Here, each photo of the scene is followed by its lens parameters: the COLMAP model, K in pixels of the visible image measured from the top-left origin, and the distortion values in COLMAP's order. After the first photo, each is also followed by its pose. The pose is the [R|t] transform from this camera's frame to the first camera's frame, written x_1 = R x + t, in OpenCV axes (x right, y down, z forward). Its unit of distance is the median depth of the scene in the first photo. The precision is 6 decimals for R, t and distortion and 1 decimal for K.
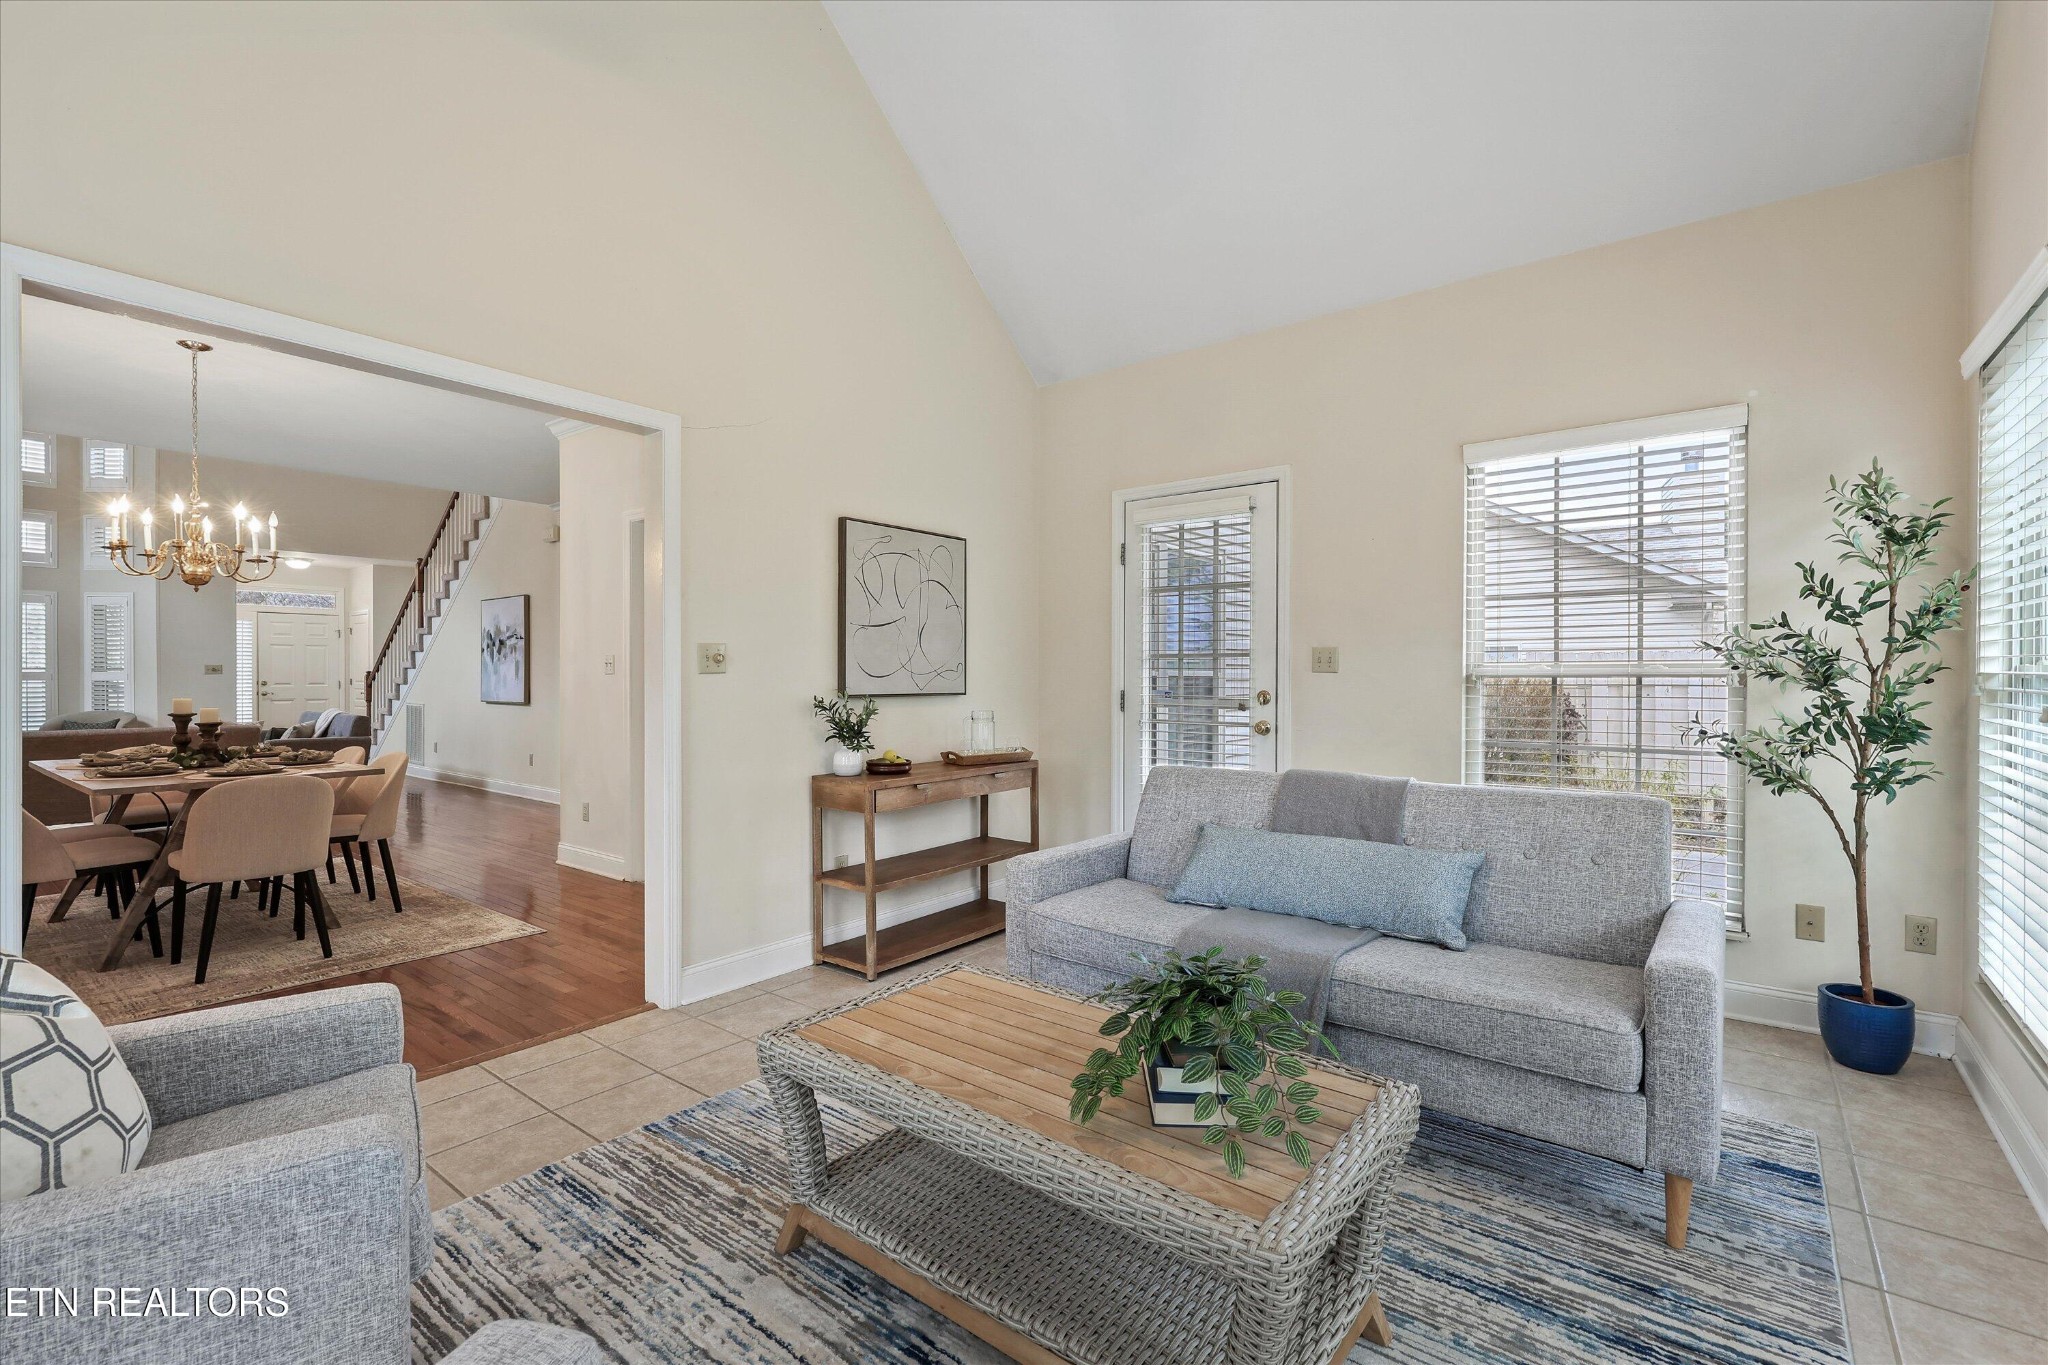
lens RADIAL K [[911.0, 0, 1047.2], [0, 911.0, 679.7], [0, 0, 1]] dist [-0.000394, 0.000060]
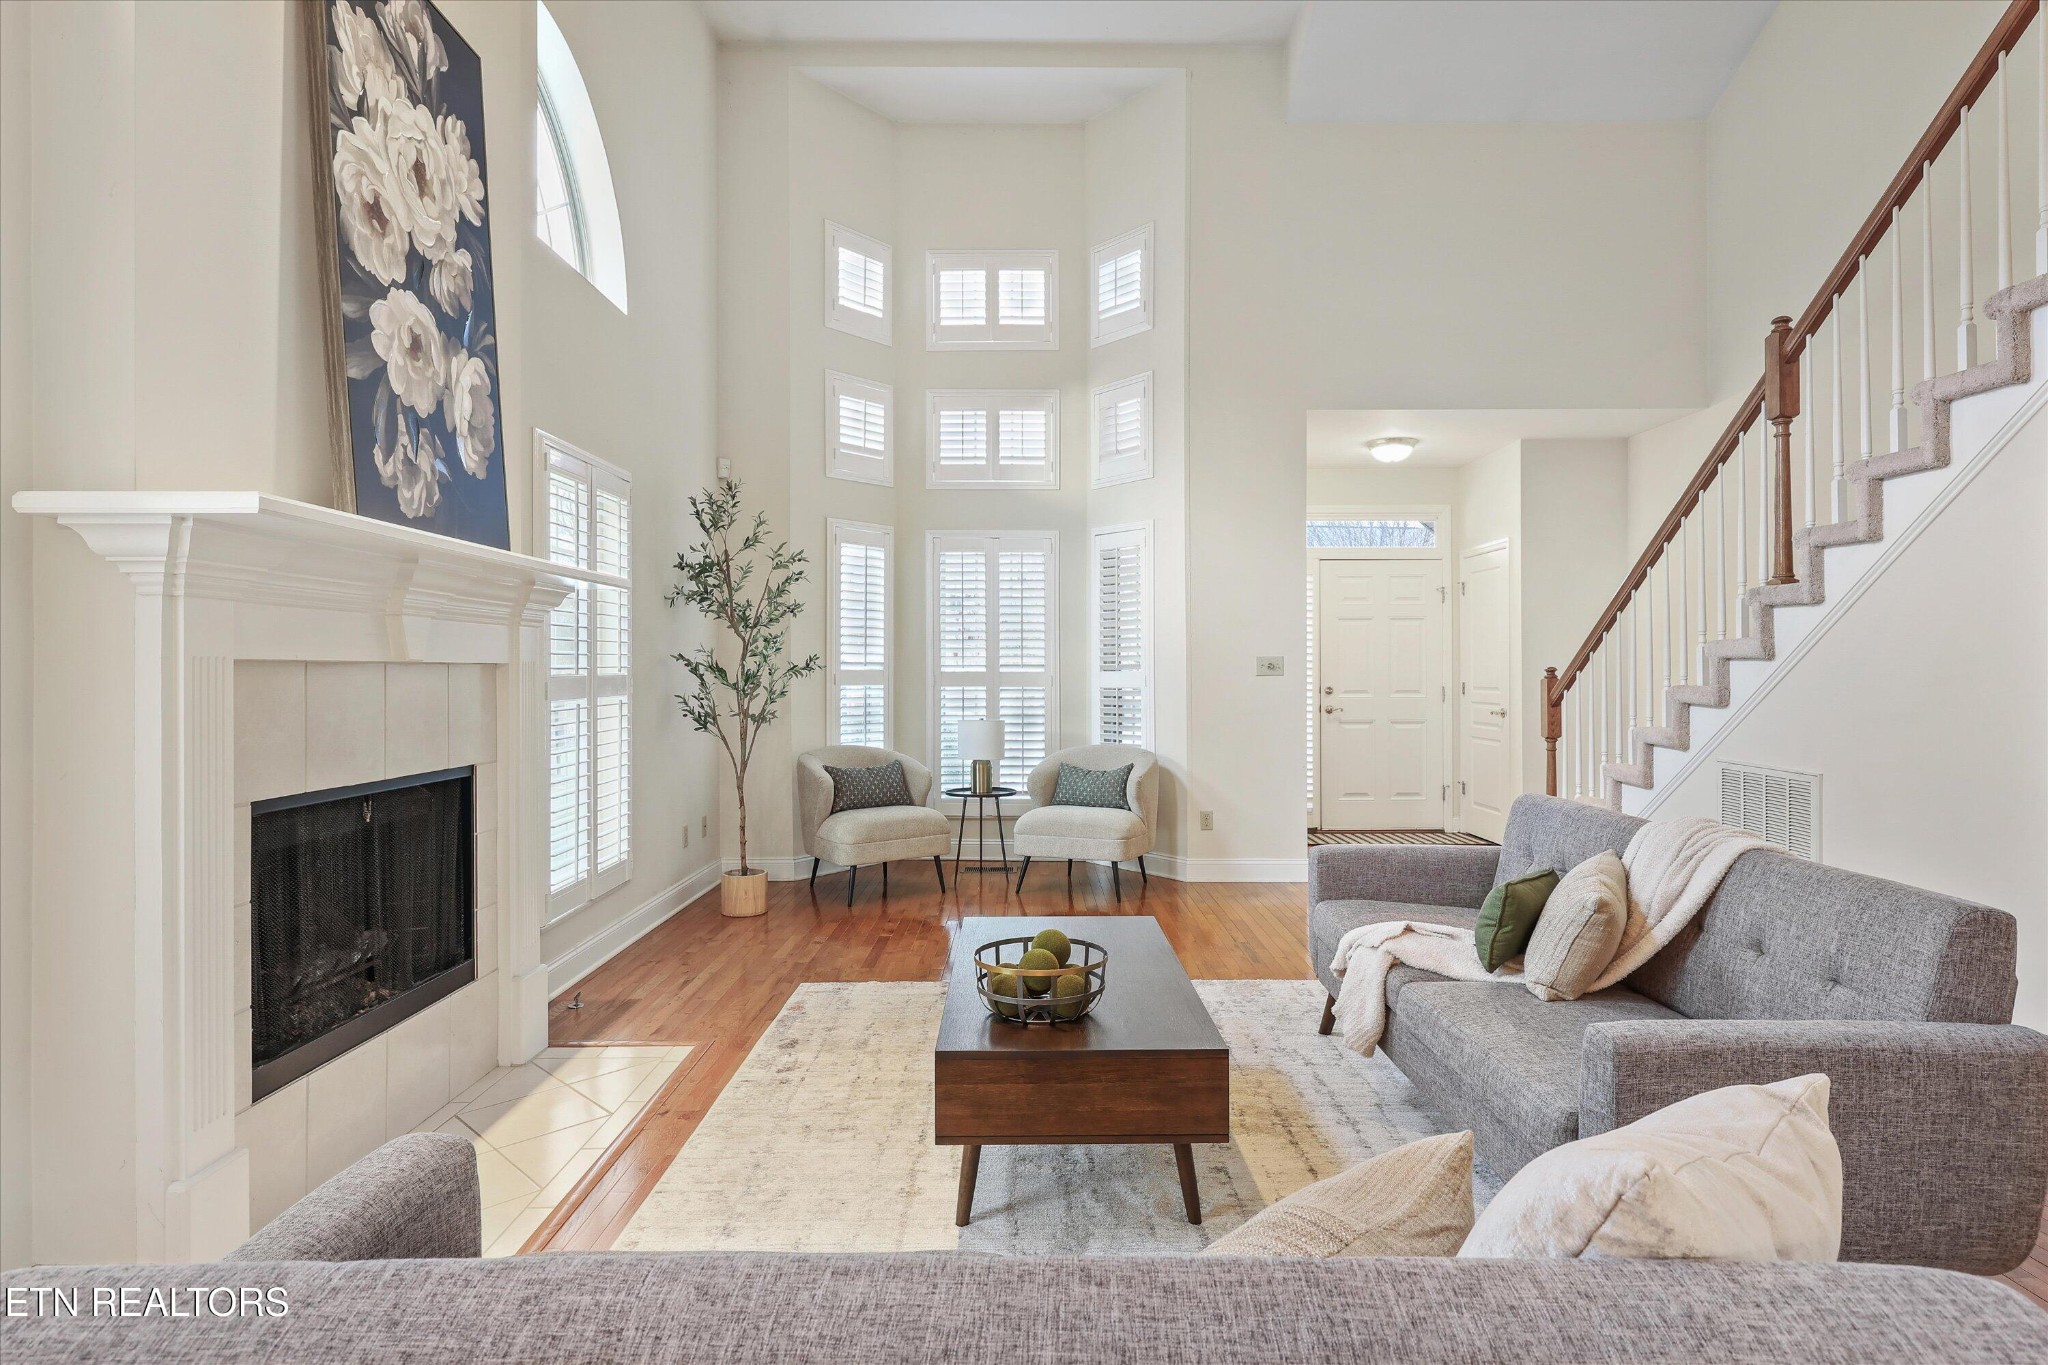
lens RADIAL K [[1089.2, 0, 1028.3], [0, 1089.2, 666.9], [0, 0, 1]] dist [0.001905, 0.000325]
pose [[0.609979, -0.004491, -0.792405, -0.567661], [-0.000637, 0.999981, -0.006158, -0.007664], [0.792418, 0.004261, 0.609964, 0.577917]]
